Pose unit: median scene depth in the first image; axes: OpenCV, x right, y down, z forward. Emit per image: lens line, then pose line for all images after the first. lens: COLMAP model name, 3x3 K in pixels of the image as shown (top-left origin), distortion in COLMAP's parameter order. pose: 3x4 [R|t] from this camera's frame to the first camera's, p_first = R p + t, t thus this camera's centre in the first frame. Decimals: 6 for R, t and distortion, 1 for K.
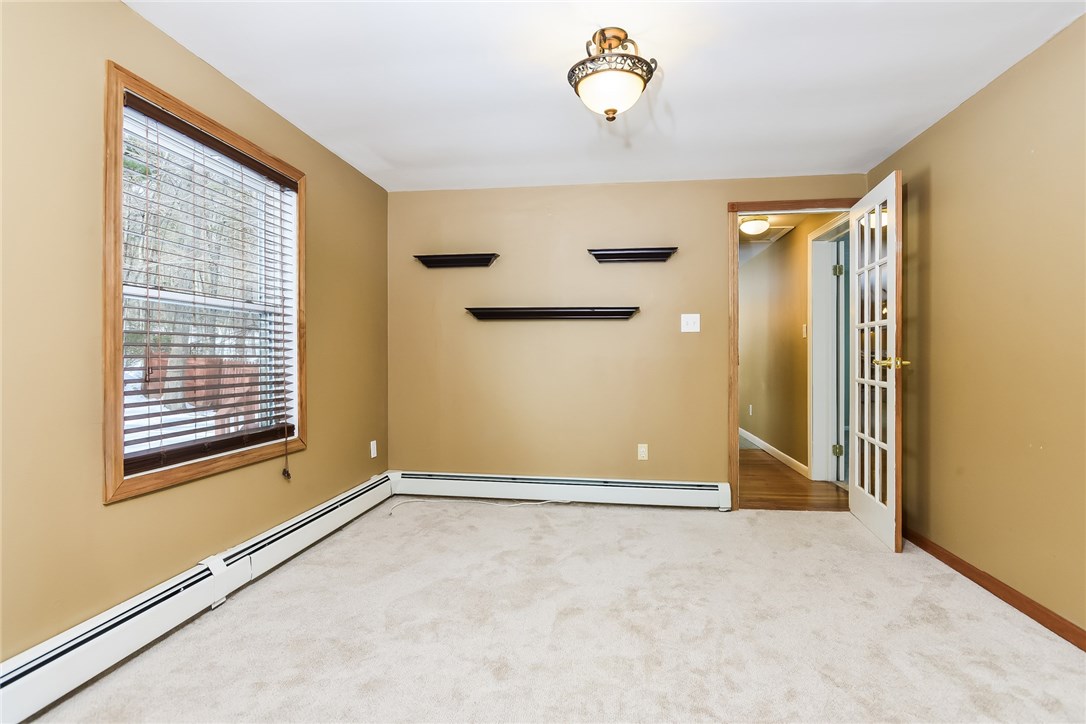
lens RADIAL K [[519.0, 0, 553.8], [0, 519.0, 360.2], [0, 0, 1]] dist [0.000480, 0.000146]
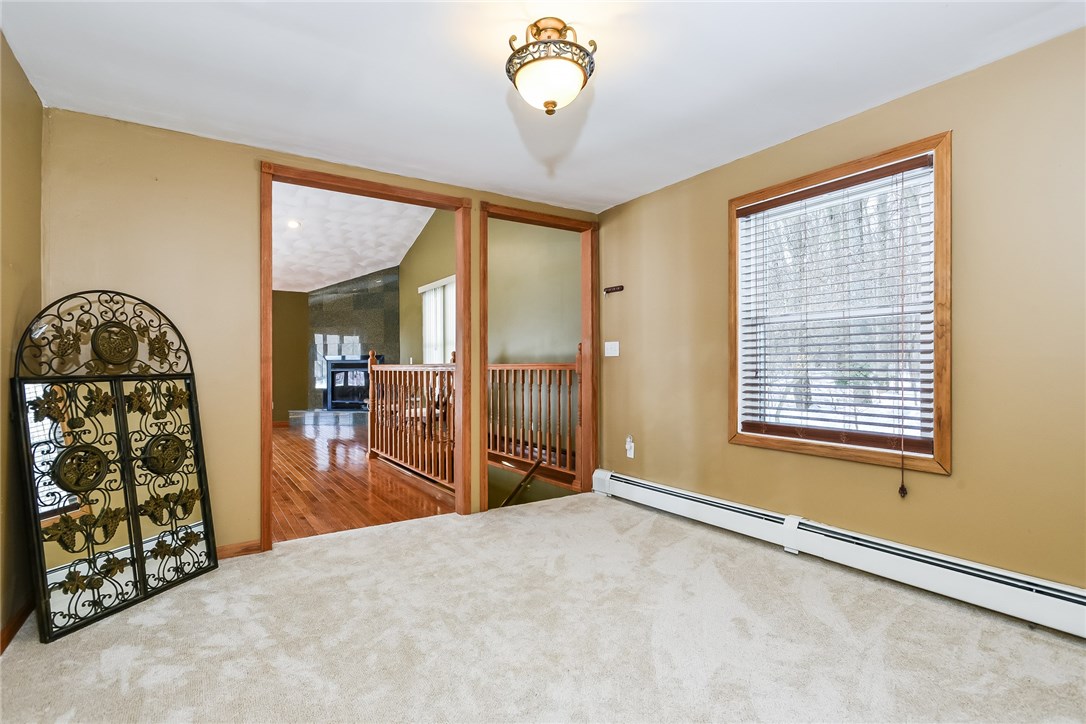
lens RADIAL K [[519.0, 0, 553.8], [0, 519.0, 360.2], [0, 0, 1]] dist [0.000480, 0.000146]
pose [[-0.733683, 0.003941, -0.679481, 0.636870], [0.011697, 0.999908, -0.006831, -0.012235], [0.679391, -0.012960, -0.733662, 1.451377]]
